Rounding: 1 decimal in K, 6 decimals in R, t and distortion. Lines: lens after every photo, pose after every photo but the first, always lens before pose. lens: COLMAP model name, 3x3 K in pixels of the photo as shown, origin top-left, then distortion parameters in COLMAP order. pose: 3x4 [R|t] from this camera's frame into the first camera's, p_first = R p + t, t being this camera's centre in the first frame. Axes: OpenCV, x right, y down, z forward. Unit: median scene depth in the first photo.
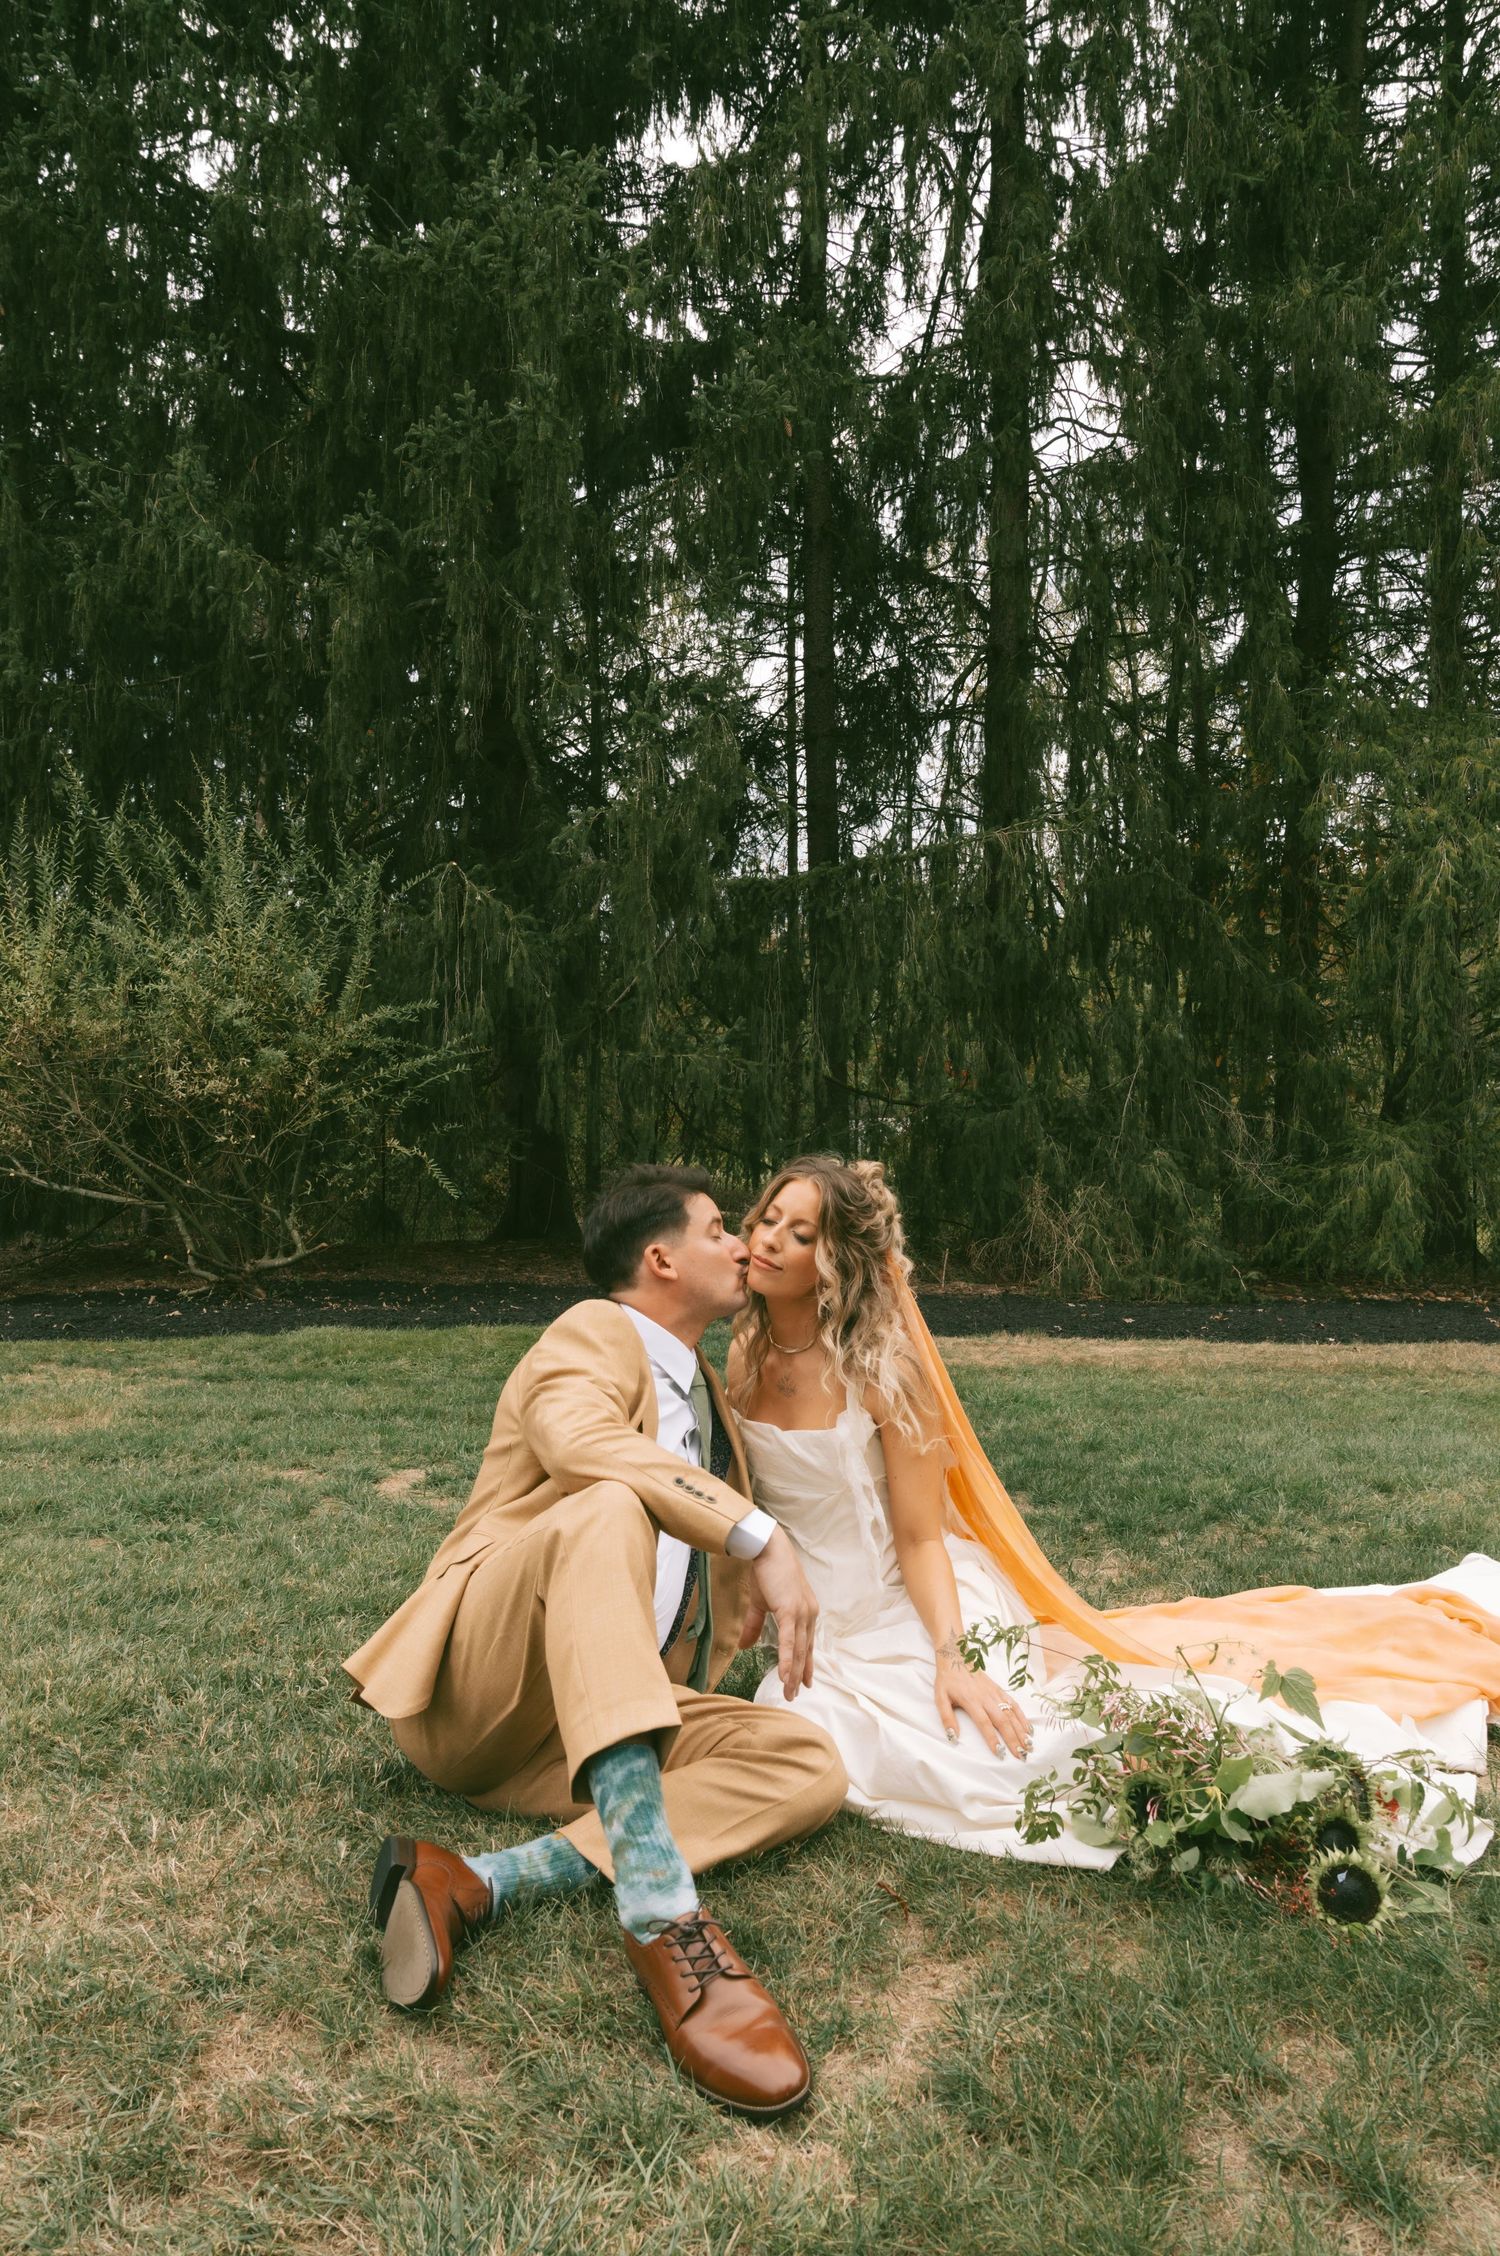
lens RADIAL K [[1524.4, 0, 736.1], [0, 1524.4, 1136.3], [0, 0, 1]] dist [-0.001444, 0.004773]
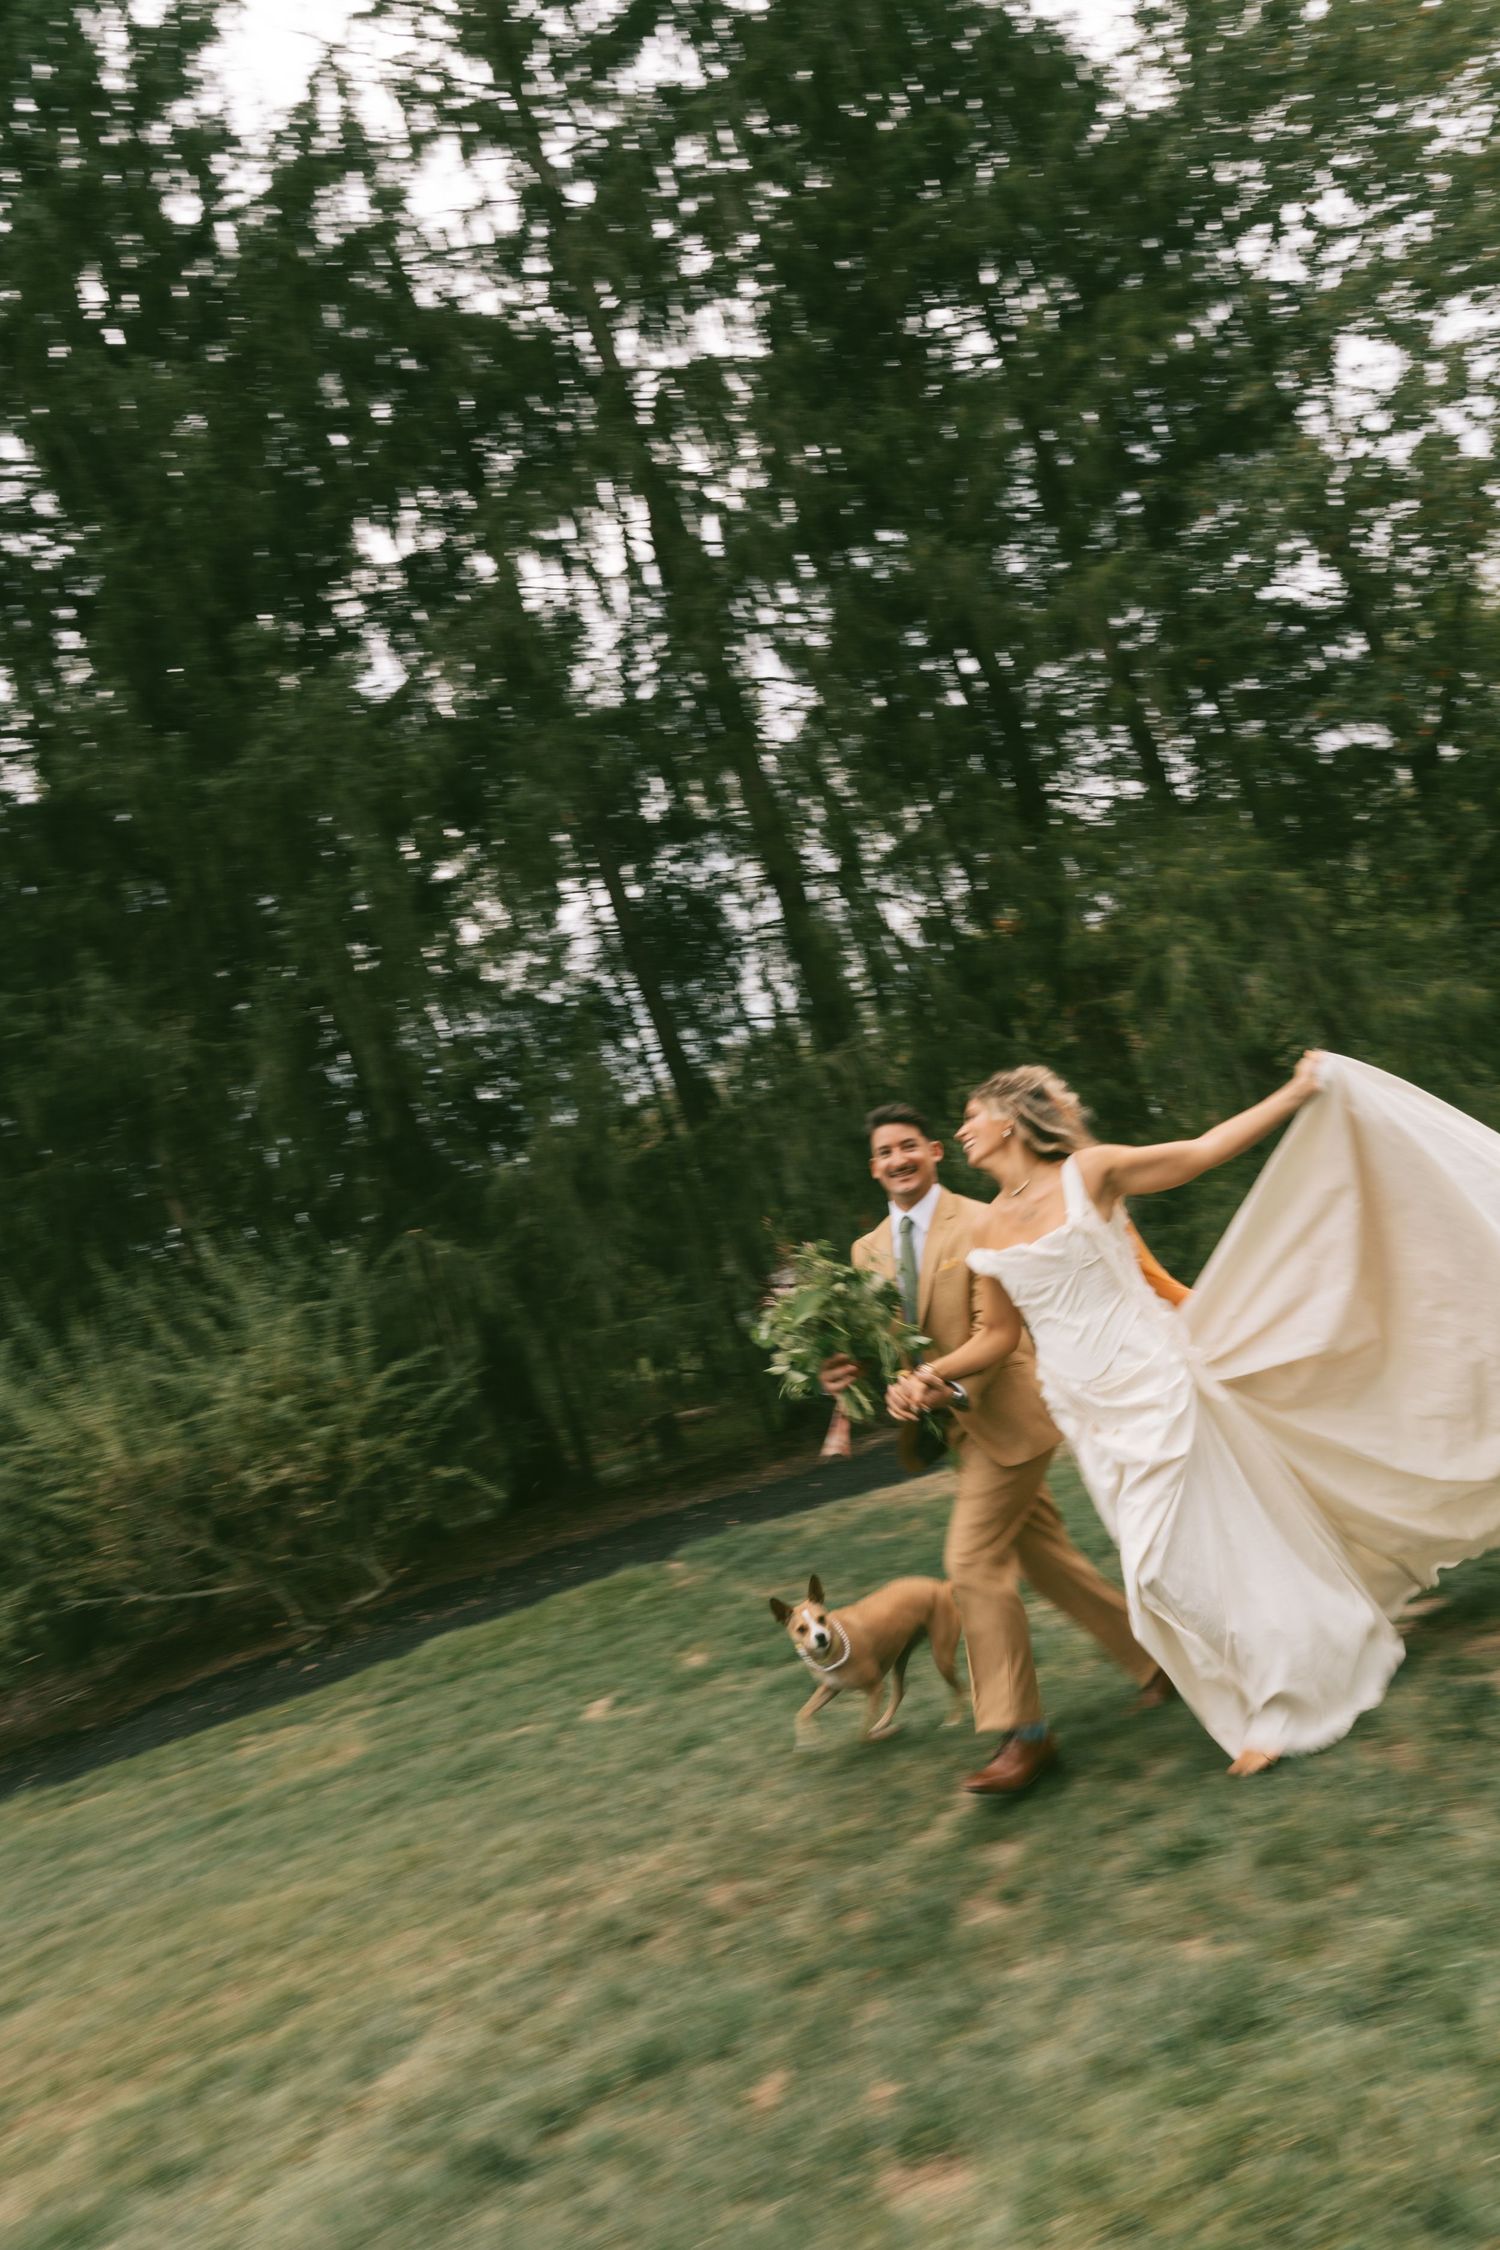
lens RADIAL K [[1606.2, 0, 750.1], [0, 1606.2, 1130.5], [0, 0, 1]] dist [-0.000407, 0.004226]
pose [[0.946416, -0.310860, 0.087533, -0.016292], [0.318722, 0.942776, -0.097929, -0.035643], [-0.052082, 0.120580, 0.991336, -0.233879]]
